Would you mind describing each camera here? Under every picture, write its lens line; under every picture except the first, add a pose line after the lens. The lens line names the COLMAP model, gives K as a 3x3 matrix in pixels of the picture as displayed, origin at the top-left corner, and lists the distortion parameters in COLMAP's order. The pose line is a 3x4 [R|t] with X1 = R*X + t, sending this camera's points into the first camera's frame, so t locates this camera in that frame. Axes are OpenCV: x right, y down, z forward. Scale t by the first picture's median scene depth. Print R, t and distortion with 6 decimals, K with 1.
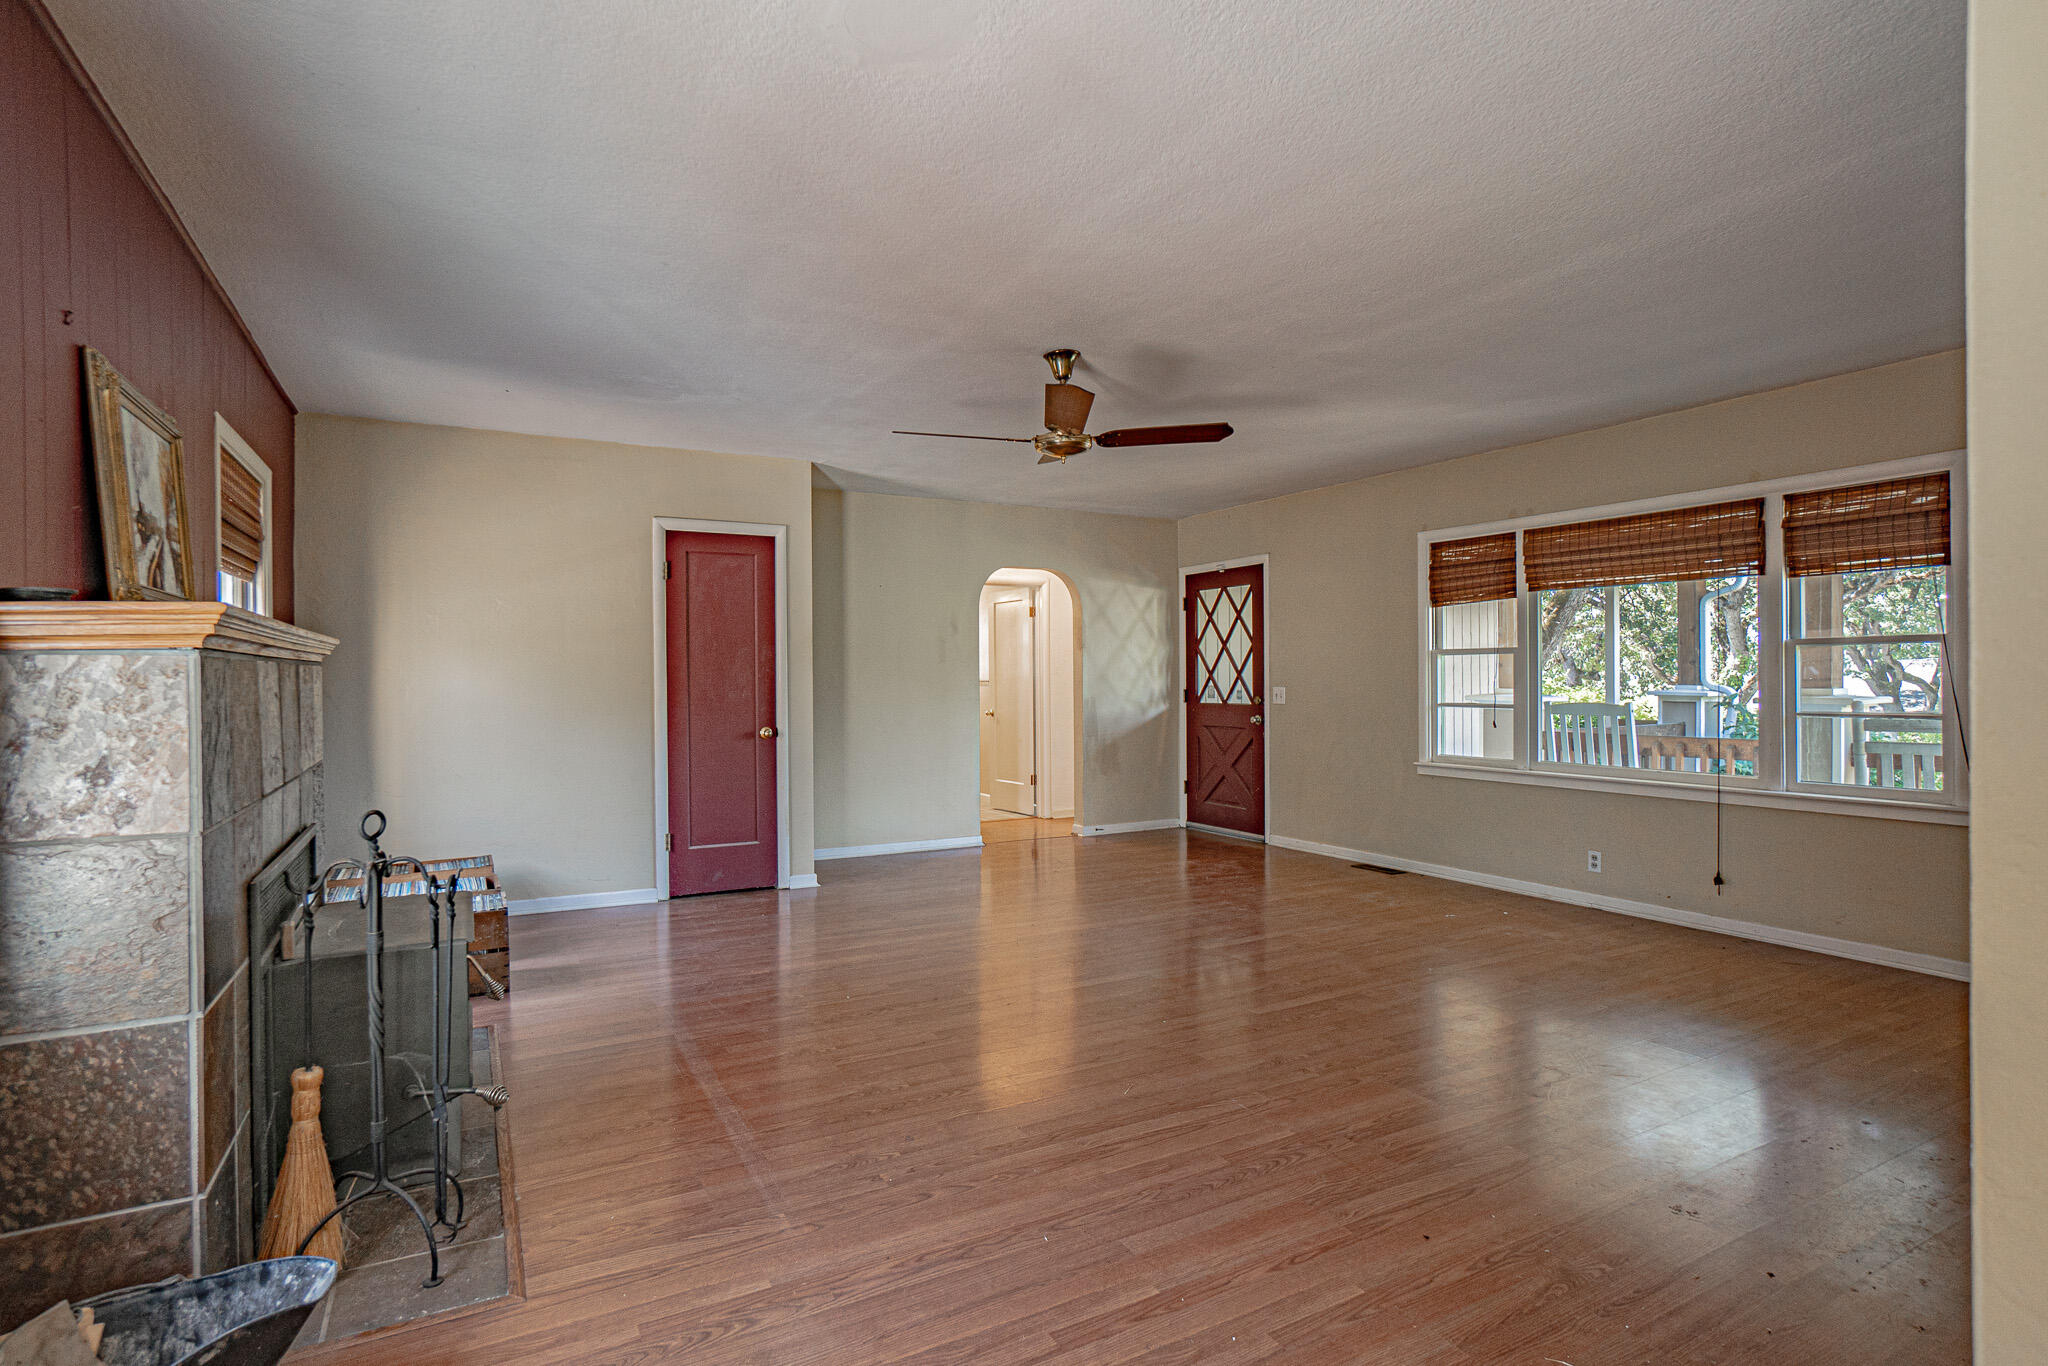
lens RADIAL K [[1029.4, 0, 1011.8], [0, 1029.4, 690.9], [0, 0, 1]] dist [-0.002257, -0.000150]
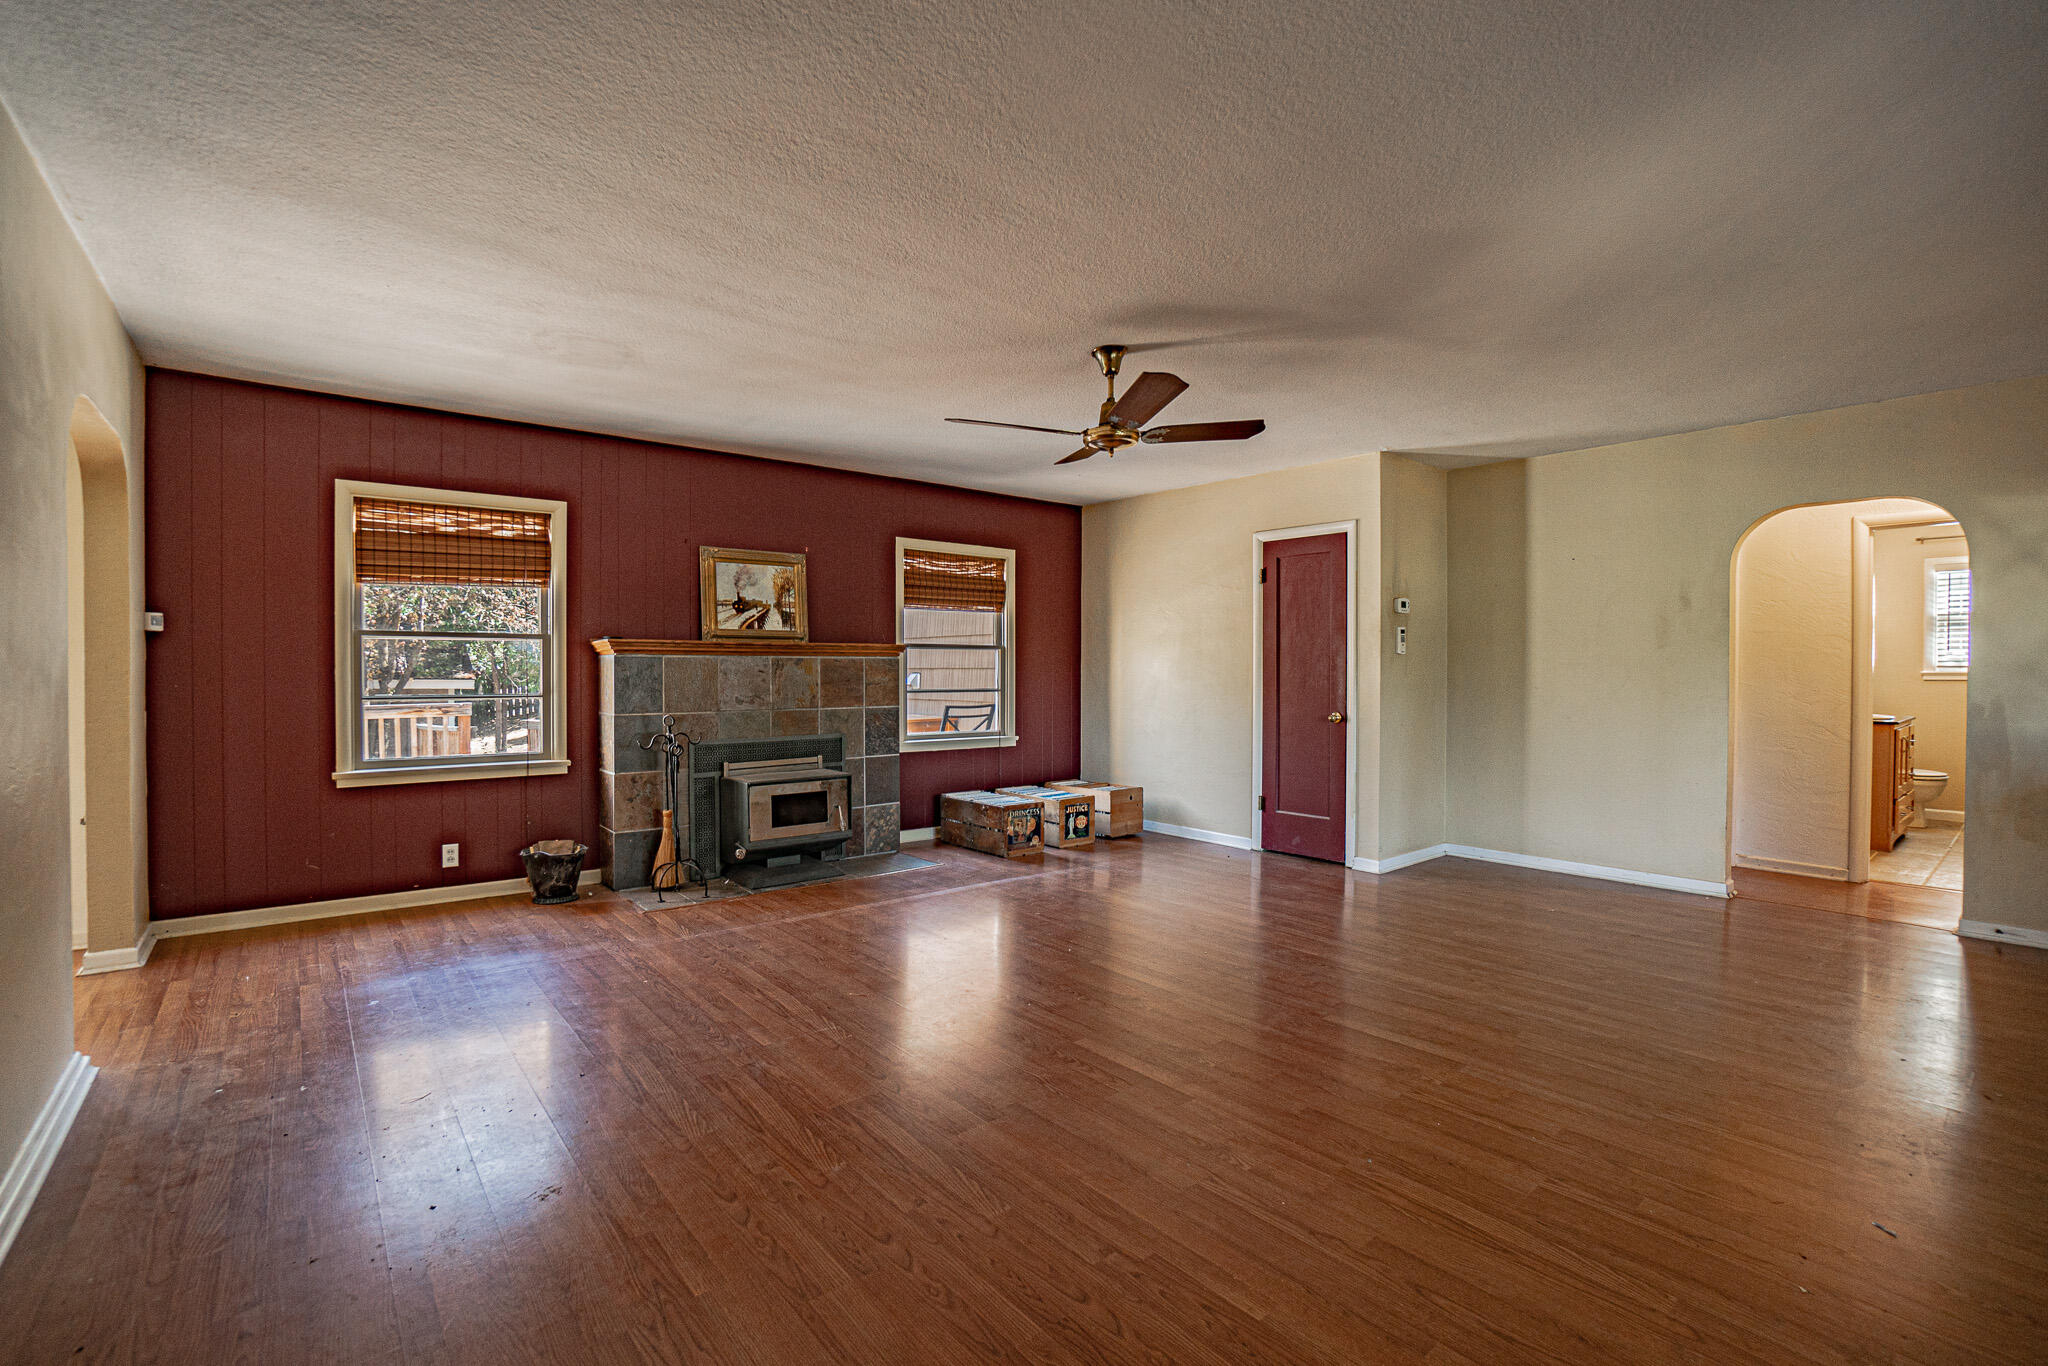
lens RADIAL K [[913.6, 0, 1012.1], [0, 913.6, 679.9], [0, 0, 1]] dist [-0.039372, 0.000222]
pose [[0.176747, 0.019444, -0.984064, 0.656474], [-0.015597, 0.999735, 0.016952, -0.009535], [0.984133, 0.012353, 0.177003, 0.527273]]
